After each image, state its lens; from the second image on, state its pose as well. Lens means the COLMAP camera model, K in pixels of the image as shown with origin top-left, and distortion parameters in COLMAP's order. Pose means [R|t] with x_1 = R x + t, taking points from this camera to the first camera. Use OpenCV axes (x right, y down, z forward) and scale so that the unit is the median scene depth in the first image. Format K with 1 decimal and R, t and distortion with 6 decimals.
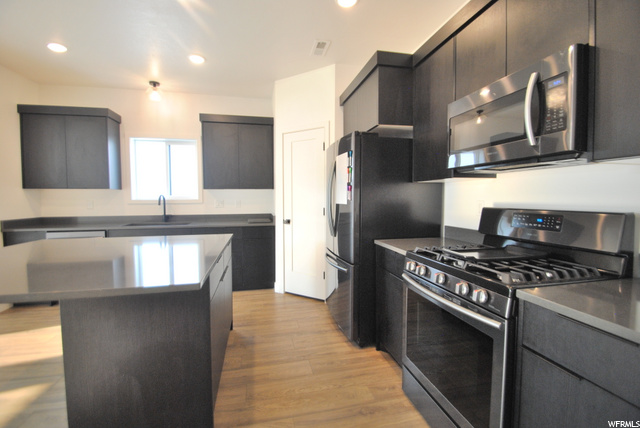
lens RADIAL K [[279.7, 0, 317.8], [0, 279.7, 214.8], [0, 0, 1]] dist [0.000941, 0.000075]
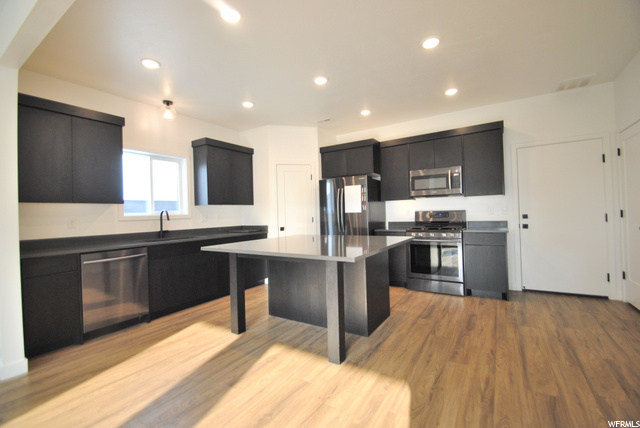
lens RADIAL K [[279.7, 0, 319.2], [0, 279.7, 211.9], [0, 0, 1]] dist [0.000941, 0.000075]
pose [[0.707820, -0.011134, 0.706305, -0.865965], [0.067857, 0.996323, -0.052298, 0.023310], [-0.703126, 0.084945, 0.705973, -0.079877]]
